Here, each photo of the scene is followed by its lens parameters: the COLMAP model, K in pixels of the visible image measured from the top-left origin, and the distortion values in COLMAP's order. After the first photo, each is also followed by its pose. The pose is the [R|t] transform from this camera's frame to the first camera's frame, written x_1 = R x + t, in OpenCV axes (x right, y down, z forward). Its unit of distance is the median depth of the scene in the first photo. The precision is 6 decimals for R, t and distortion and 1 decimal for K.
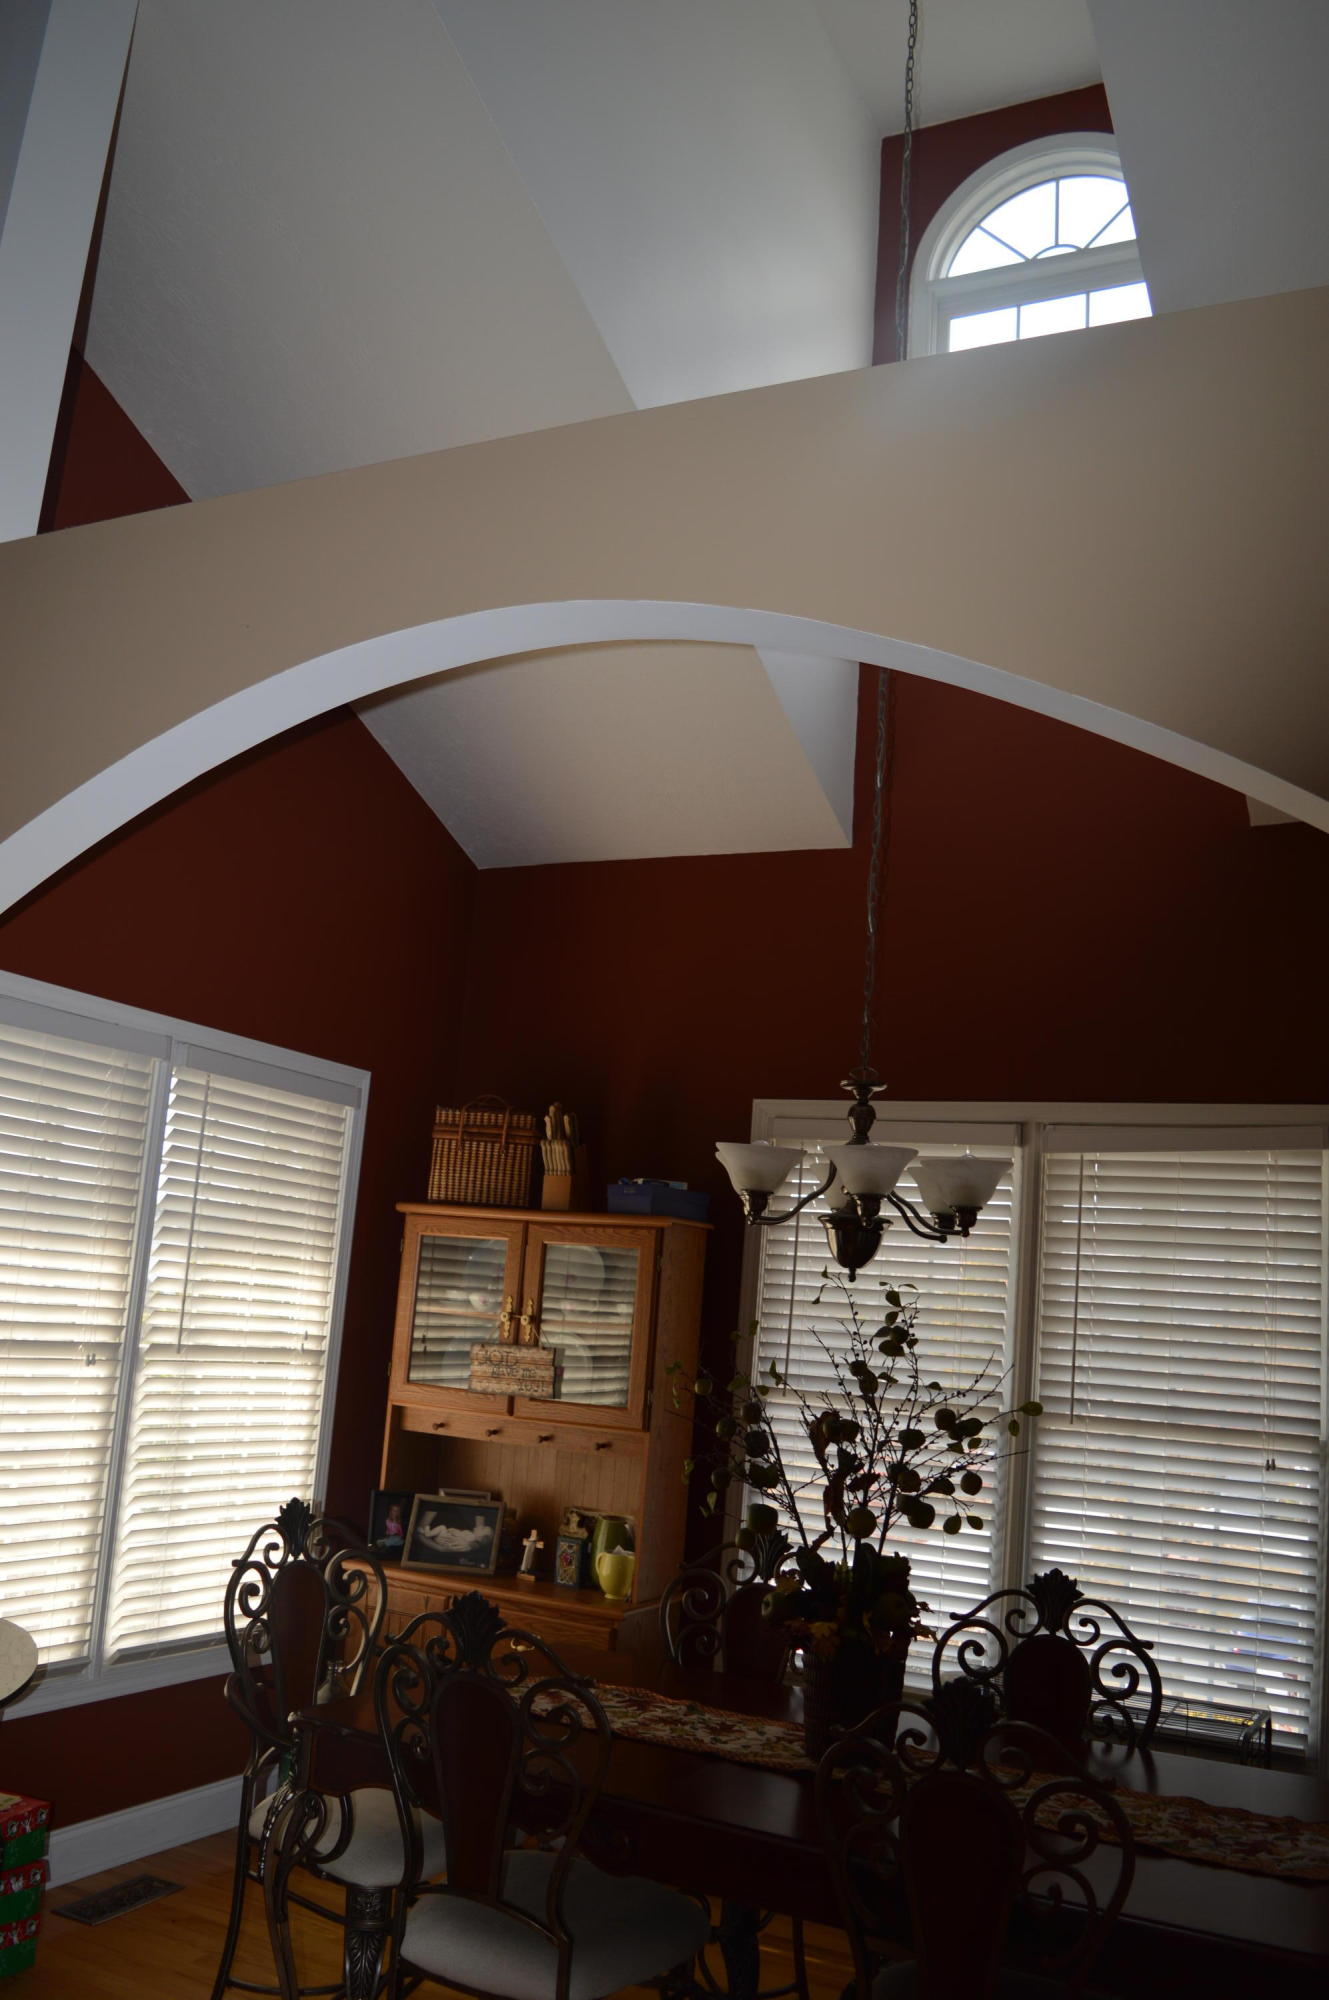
lens RADIAL K [[1579.1, 0, 661.8], [0, 1579.1, 1003.9], [0, 0, 1]] dist [-0.069741, 0.005578]
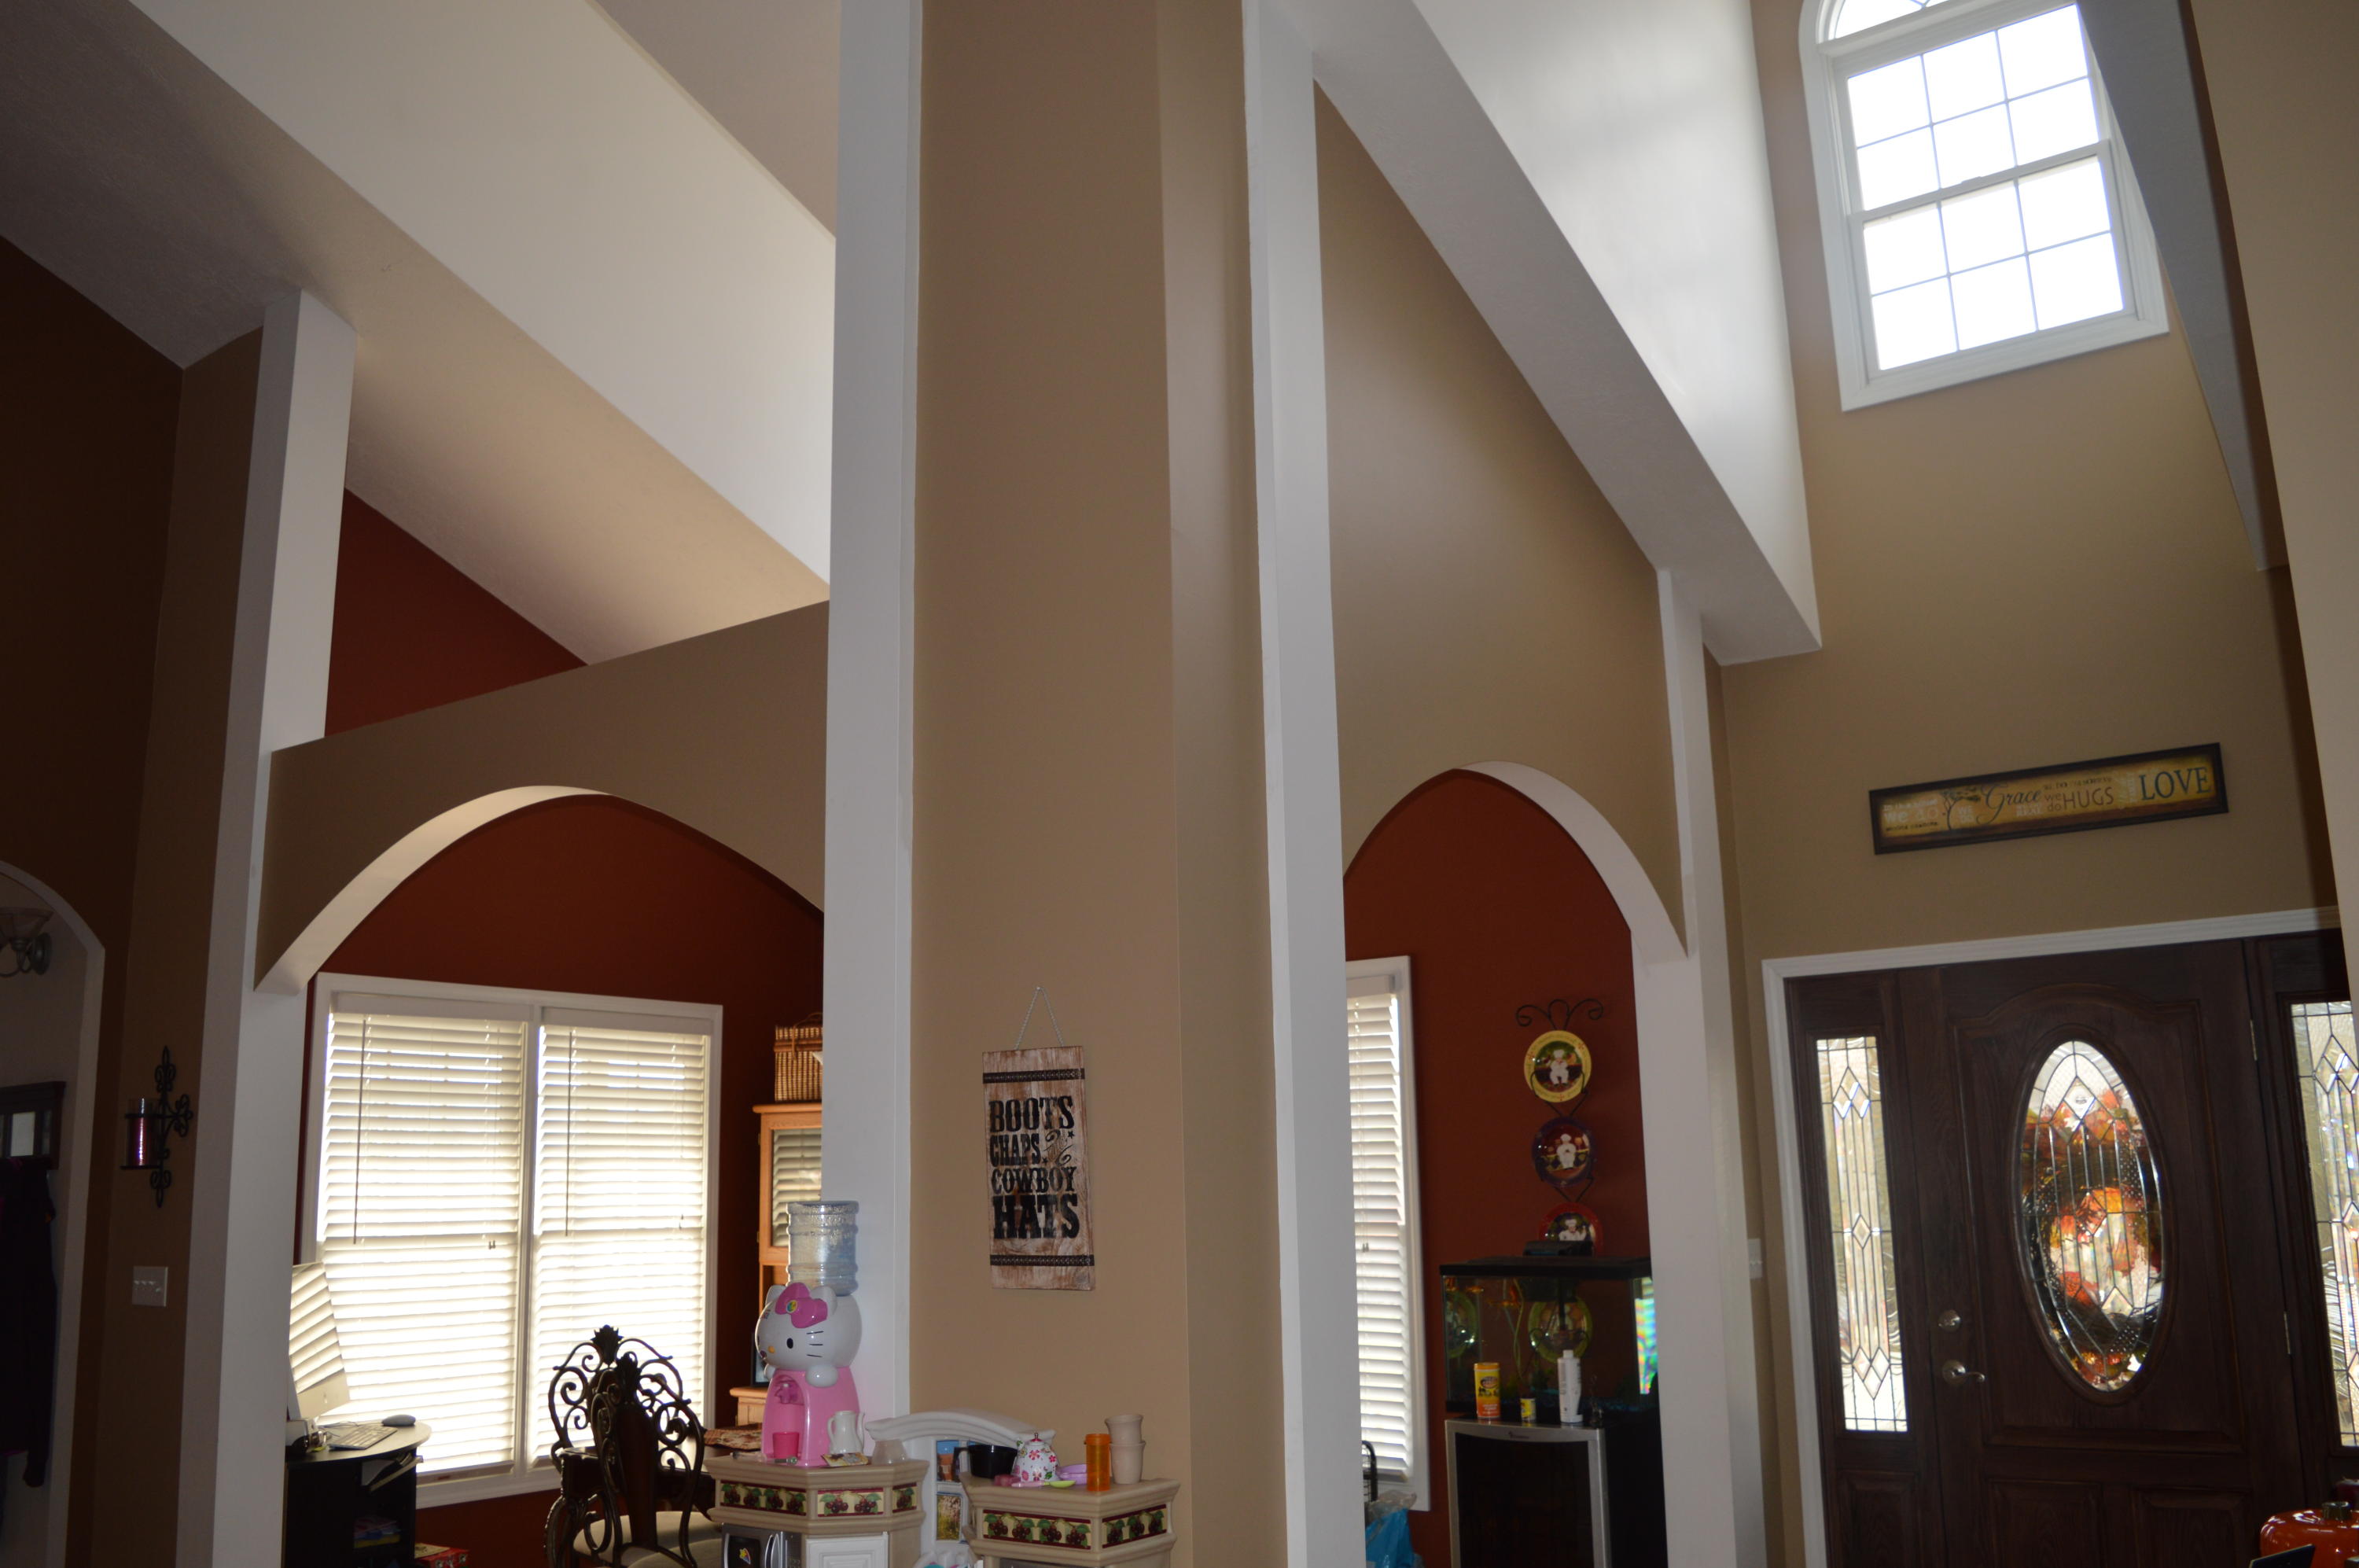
lens RADIAL K [[1862.6, 0, 1182.6], [0, 1862.6, 786.6], [0, 0, 1]] dist [-0.069741, 0.005578]
pose [[0.979676, -0.130473, -0.152355, 0.515499], [0.127096, 0.991382, -0.031744, -0.045023], [0.155184, 0.011735, 0.987816, -0.505160]]
